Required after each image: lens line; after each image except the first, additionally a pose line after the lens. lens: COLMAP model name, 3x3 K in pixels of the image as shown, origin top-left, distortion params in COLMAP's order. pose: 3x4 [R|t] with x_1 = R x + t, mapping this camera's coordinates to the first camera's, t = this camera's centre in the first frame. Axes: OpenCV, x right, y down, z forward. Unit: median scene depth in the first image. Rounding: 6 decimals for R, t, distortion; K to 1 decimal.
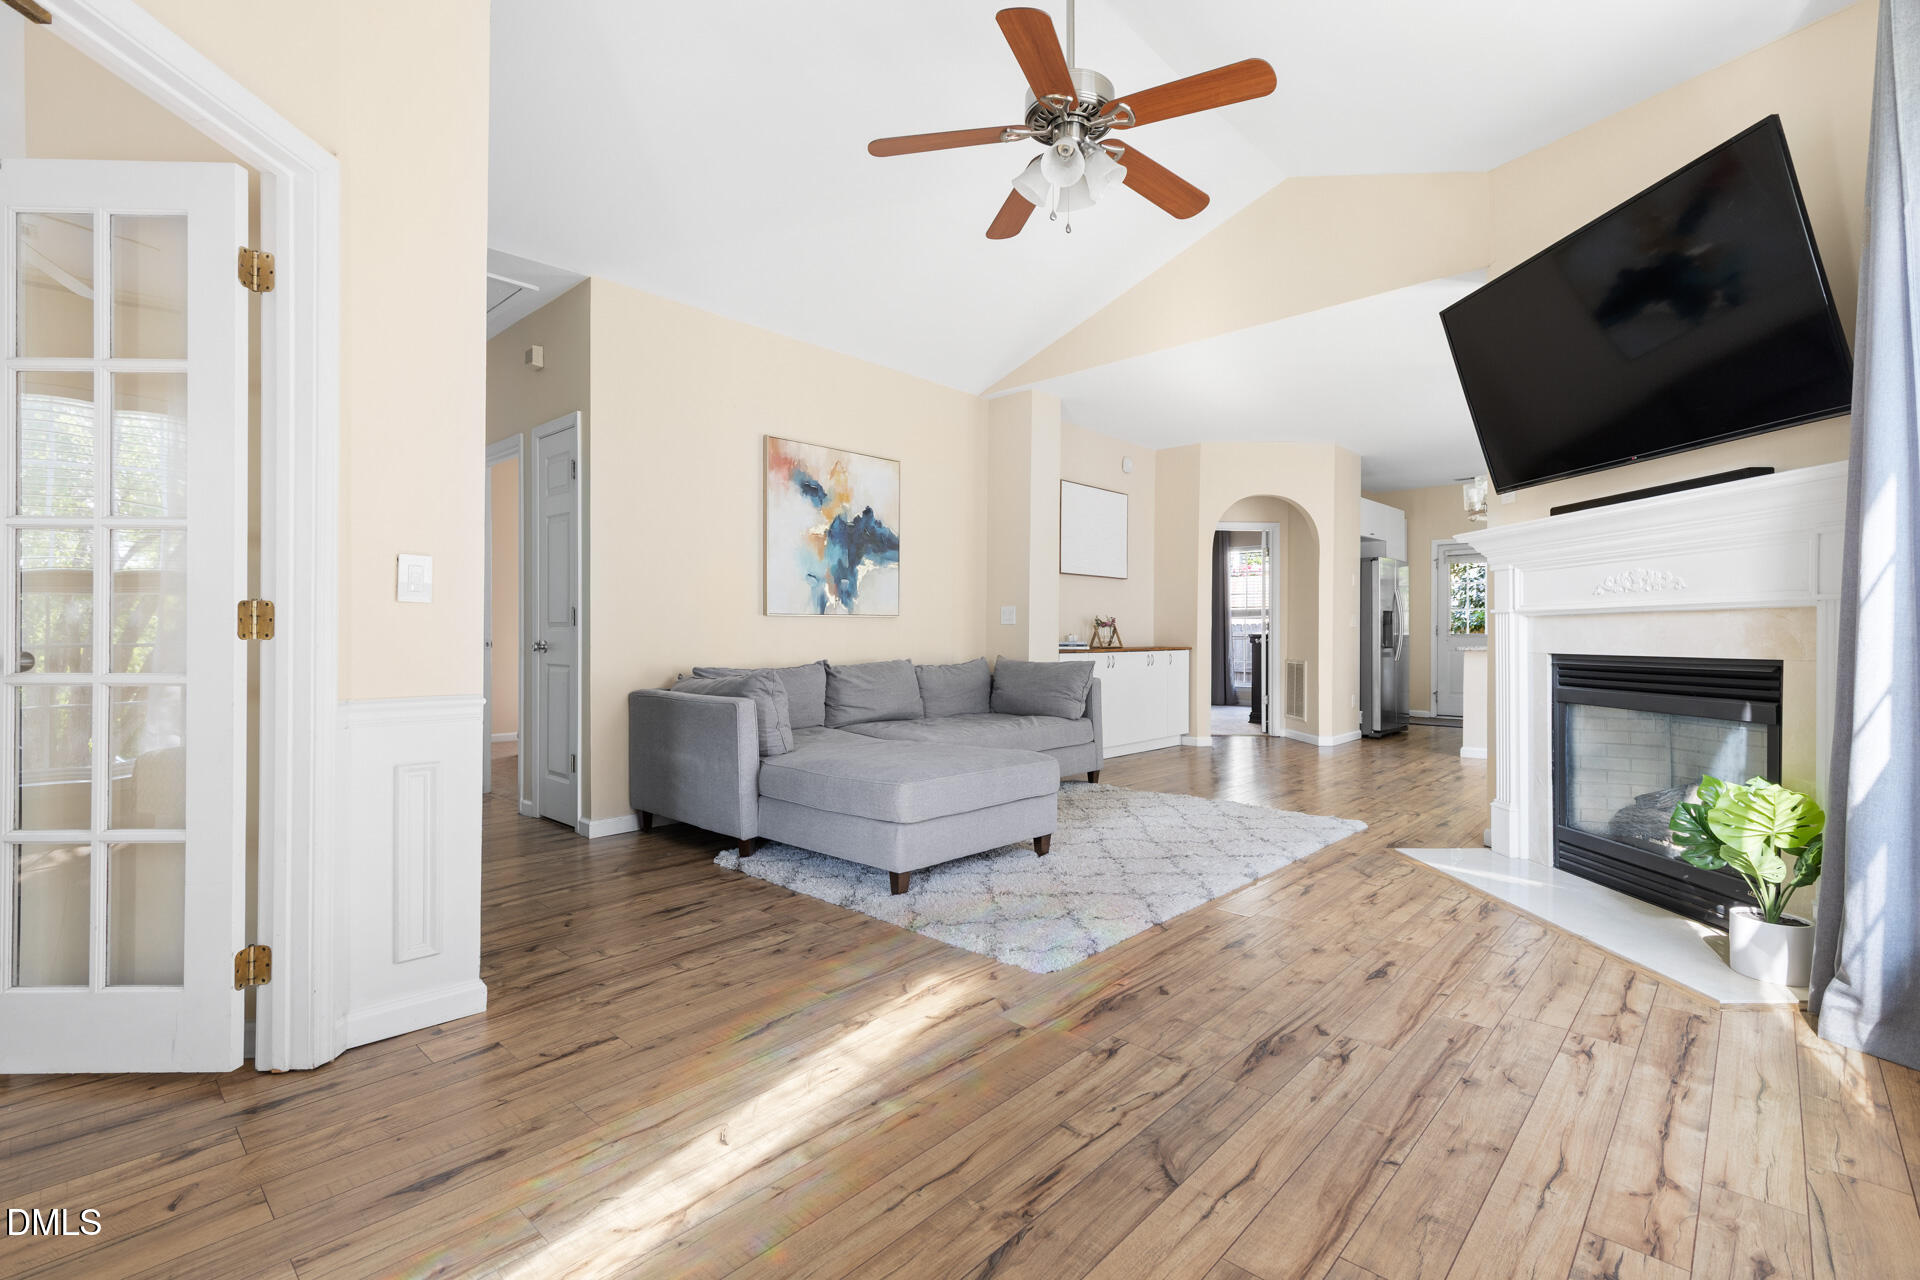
lens RADIAL K [[864.4, 0, 956.8], [0, 864.4, 637.8], [0, 0, 1]] dist [0.003601, 0.000208]
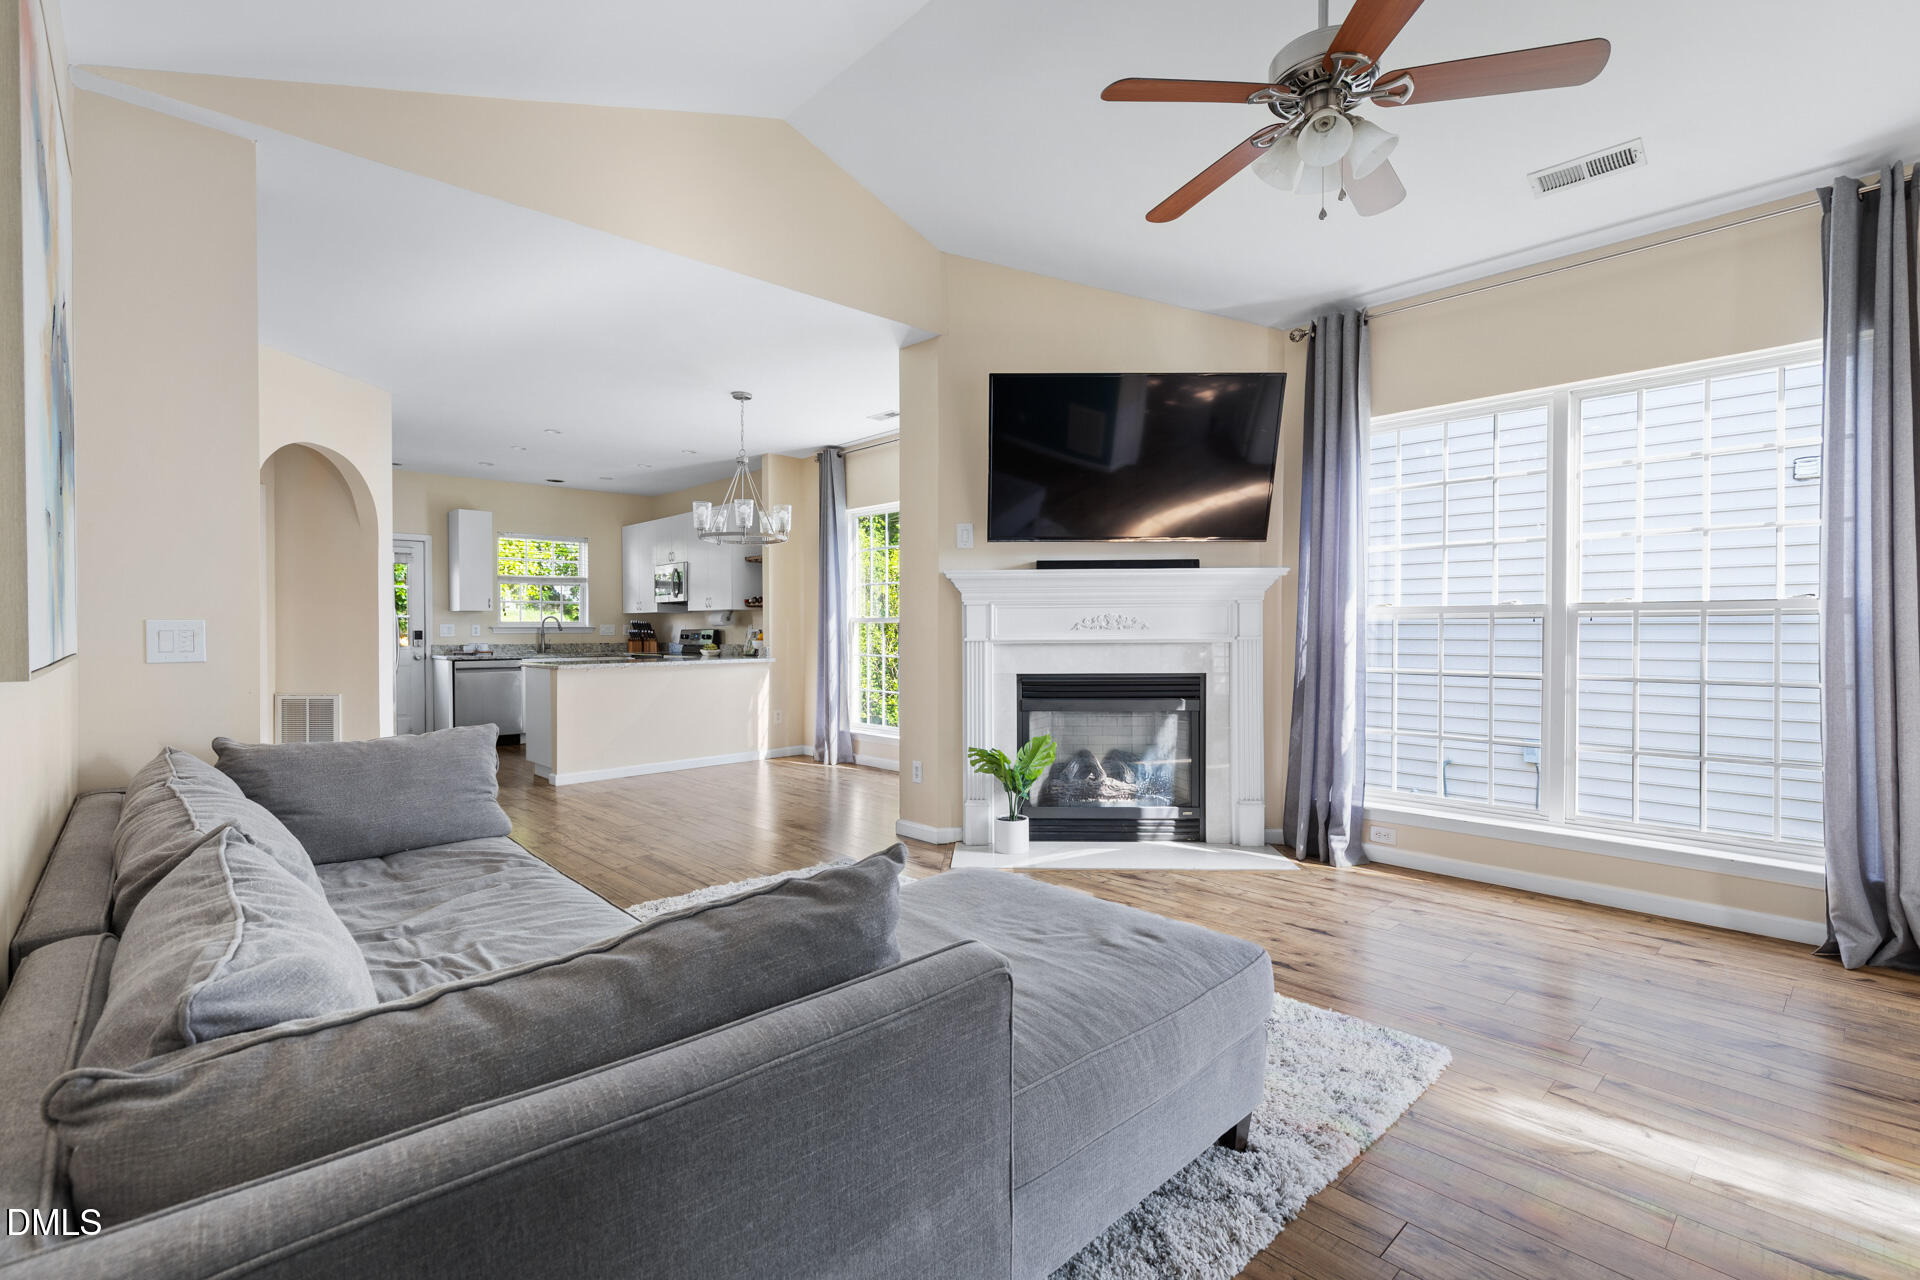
lens RADIAL K [[864.4, 0, 957.4], [0, 864.4, 629.4], [0, 0, 1]] dist [0.003601, 0.000208]
pose [[0.066036, -0.008811, 0.997778, -0.751447], [0.007438, 0.999938, 0.008338, -0.074232], [-0.997790, 0.006870, 0.066097, 1.281679]]
